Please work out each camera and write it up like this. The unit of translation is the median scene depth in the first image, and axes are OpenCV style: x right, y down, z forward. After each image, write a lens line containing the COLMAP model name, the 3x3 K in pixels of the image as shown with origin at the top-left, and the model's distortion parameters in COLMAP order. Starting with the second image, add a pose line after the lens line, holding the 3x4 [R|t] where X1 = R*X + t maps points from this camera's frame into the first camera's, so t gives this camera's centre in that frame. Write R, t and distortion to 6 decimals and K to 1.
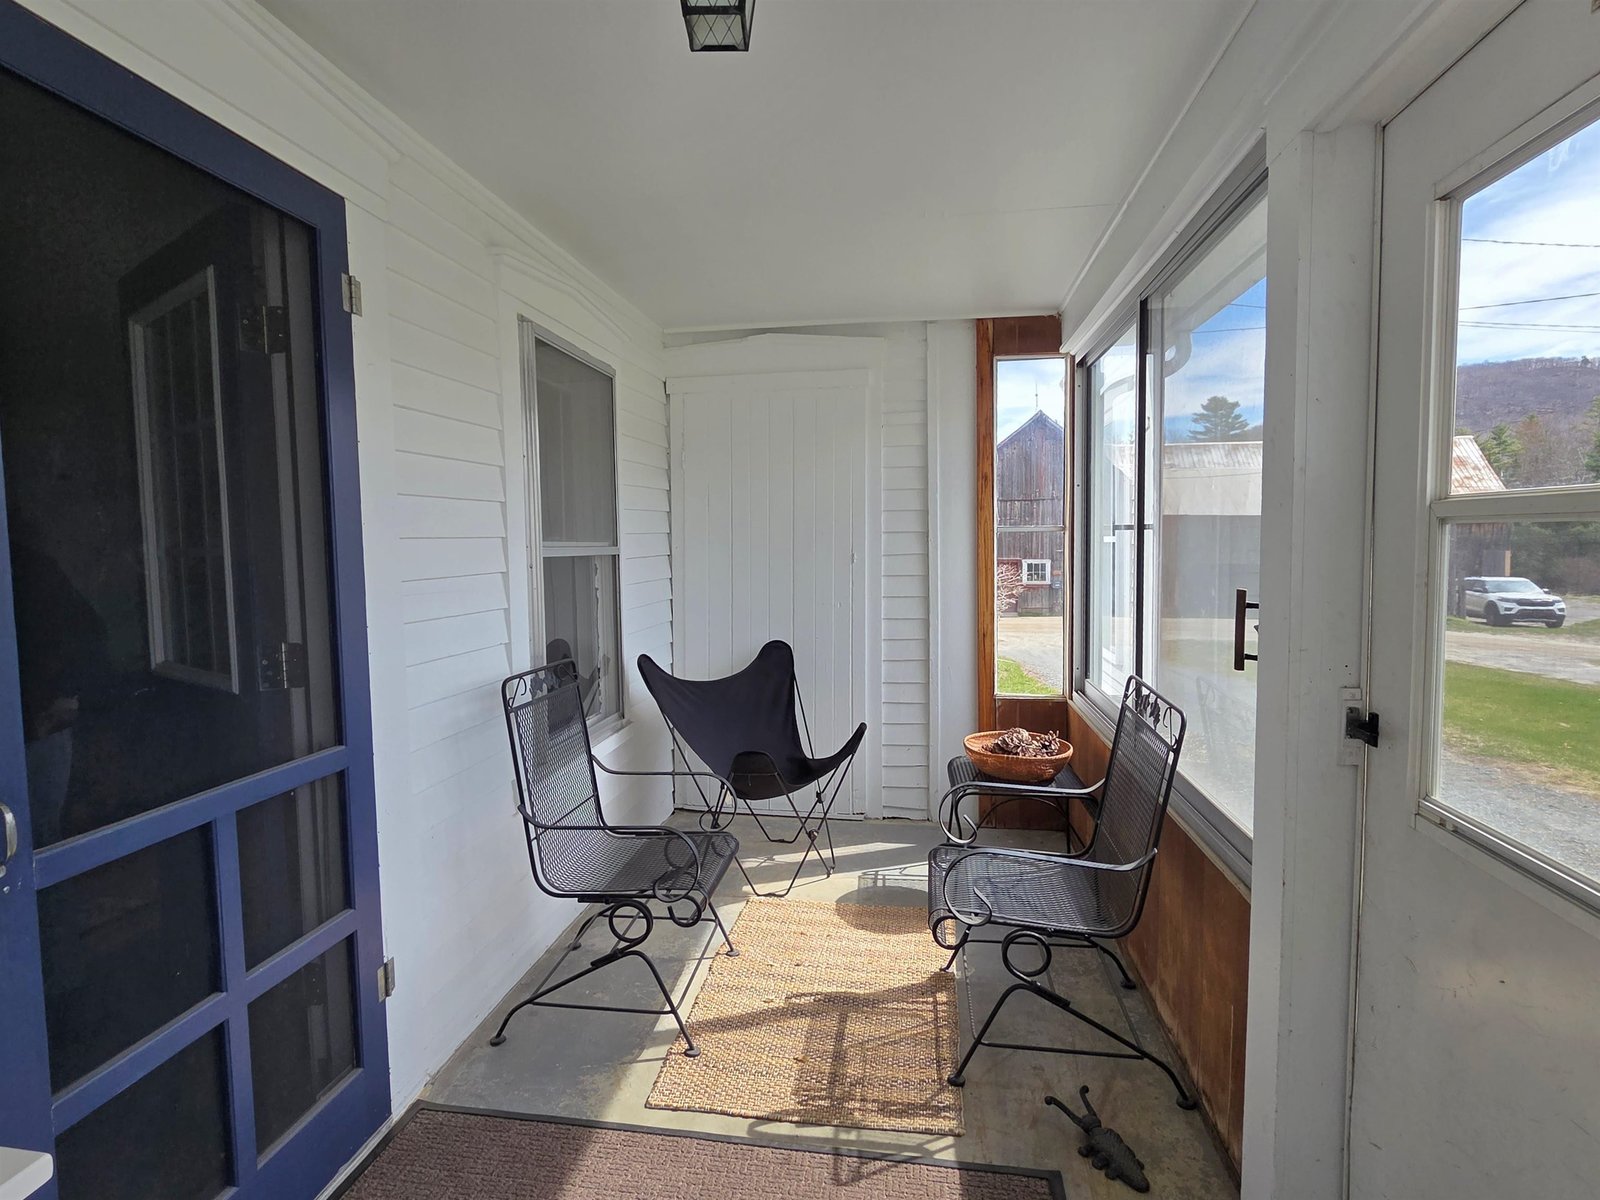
lens RADIAL K [[701.6, 0, 801.8], [0, 701.6, 598.6], [0, 0, 1]] dist [-0.000043, -0.000003]
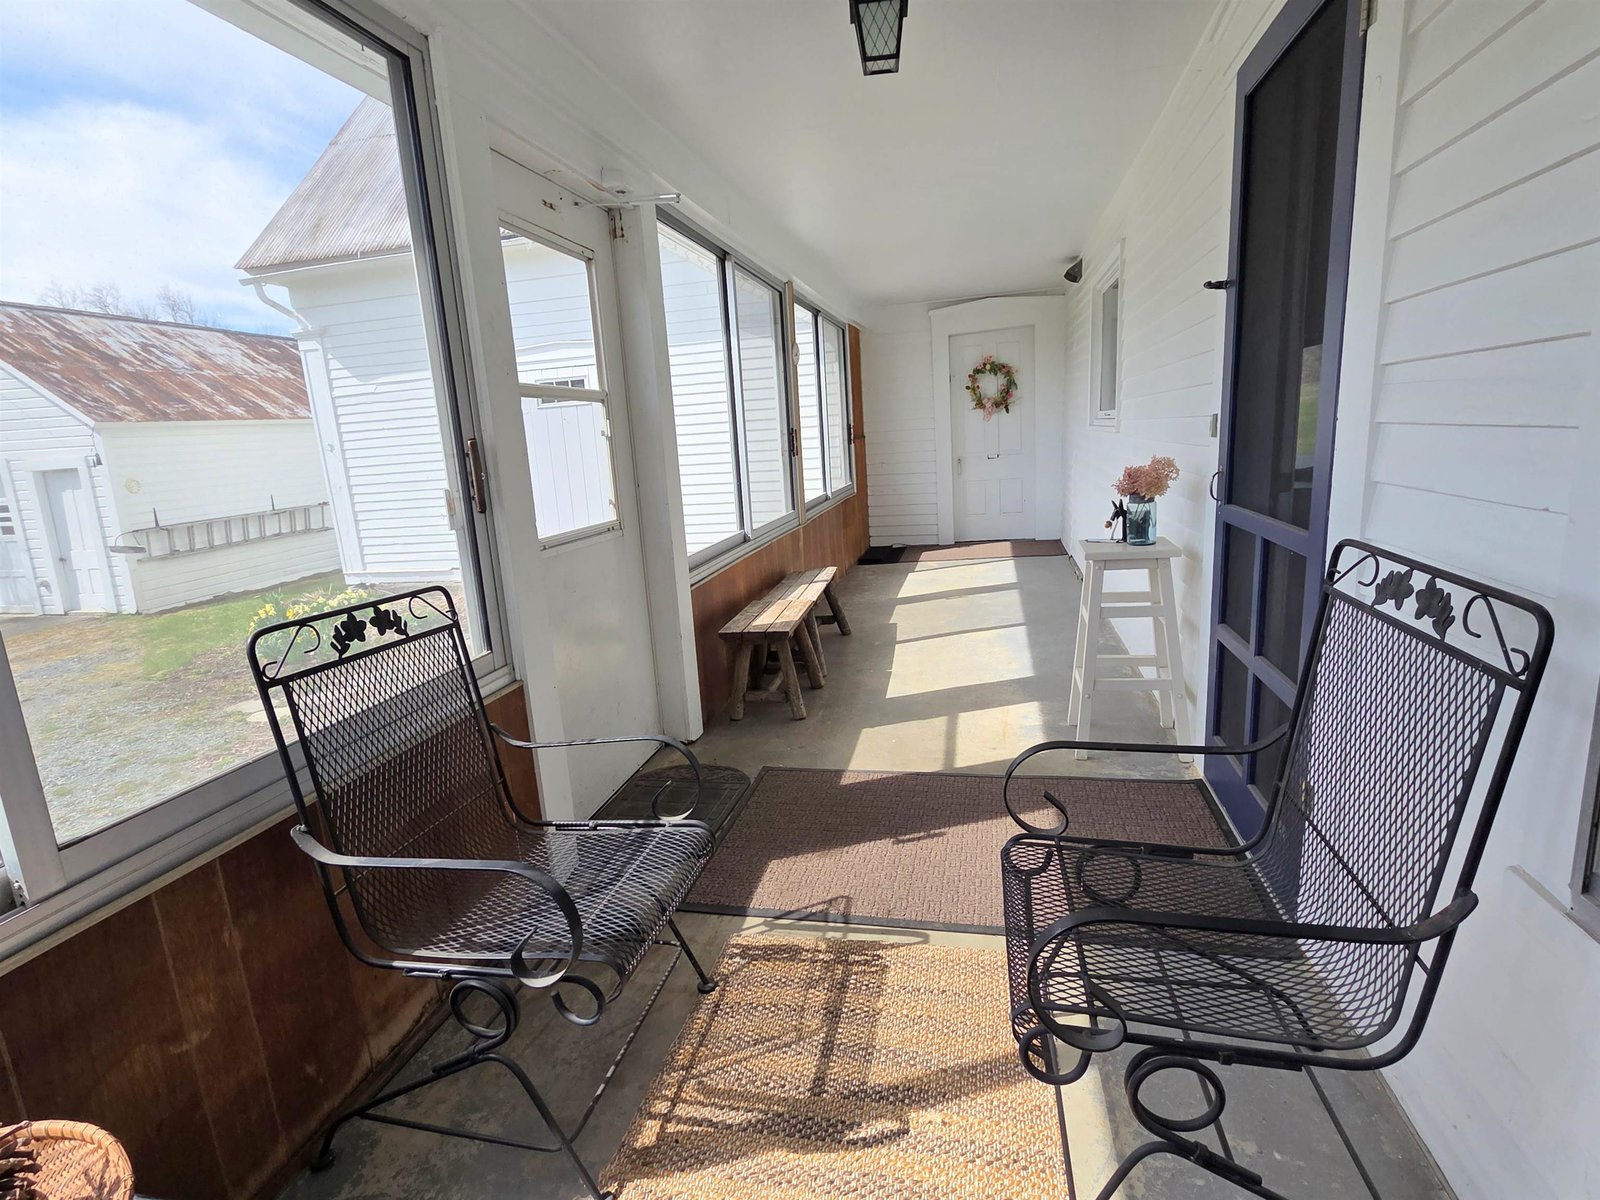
lens RADIAL K [[793.3, 0, 796.4], [0, 793.3, 597.7], [0, 0, 1]] dist [0.000201, 0.000017]
pose [[-0.992689, 0.064261, 0.102173, -0.030854], [0.088555, 0.962946, 0.254743, -0.046141], [-0.082017, 0.261928, -0.961596, 1.845414]]
